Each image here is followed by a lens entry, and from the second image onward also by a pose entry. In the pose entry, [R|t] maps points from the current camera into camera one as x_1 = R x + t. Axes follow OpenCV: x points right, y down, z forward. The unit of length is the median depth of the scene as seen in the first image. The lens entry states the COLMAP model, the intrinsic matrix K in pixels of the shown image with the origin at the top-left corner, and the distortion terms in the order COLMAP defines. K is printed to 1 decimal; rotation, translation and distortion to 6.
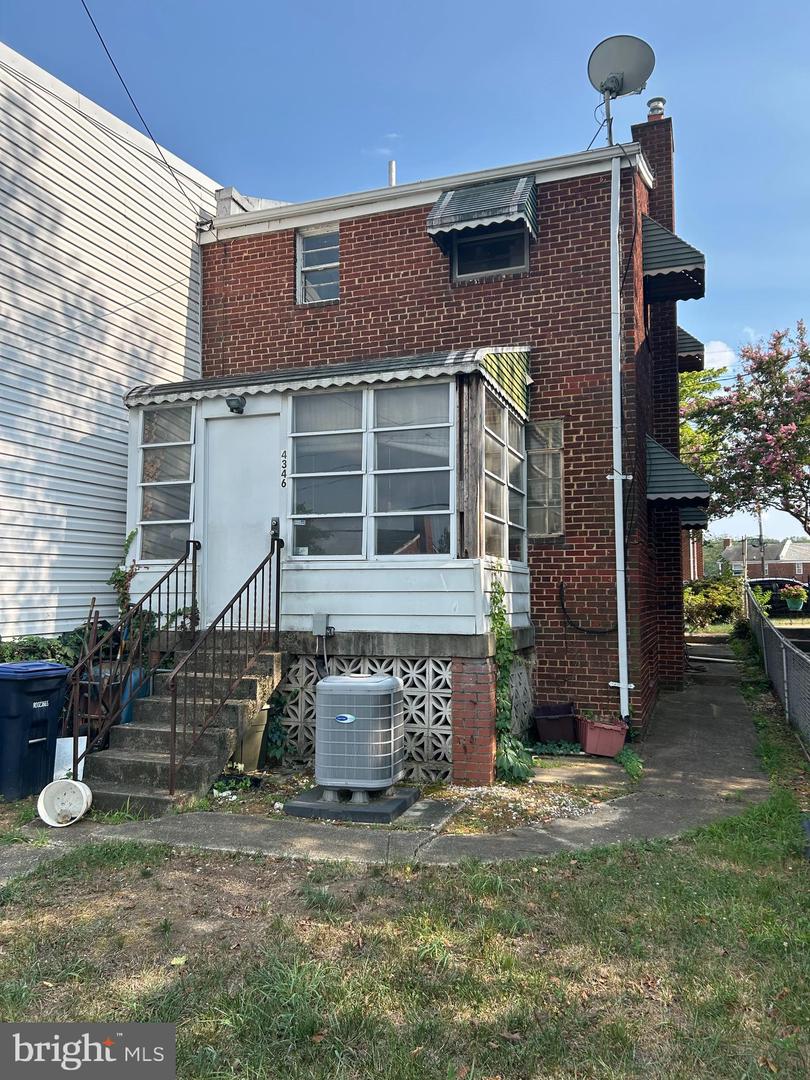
lens RADIAL K [[829.2, 0, 405.0], [0, 829.2, 540.0], [0, 0, 1]] dist [0.084248, -0.170475]
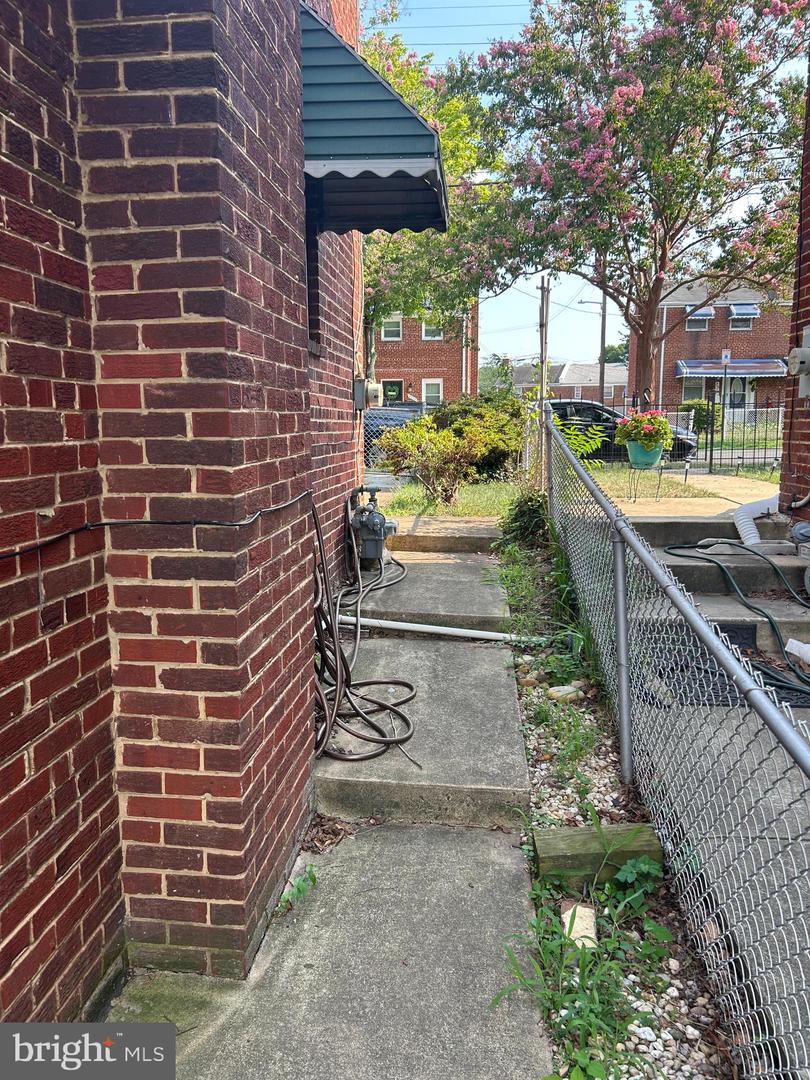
lens RADIAL K [[829.2, 0, 405.0], [0, 829.2, 540.0], [0, 0, 1]] dist [0.084248, -0.170475]
pose [[0.968868, -0.033618, 0.245284, 0.247471], [-0.017954, 0.978588, 0.205044, 0.035098], [-0.246925, -0.203064, 0.947519, 0.636189]]
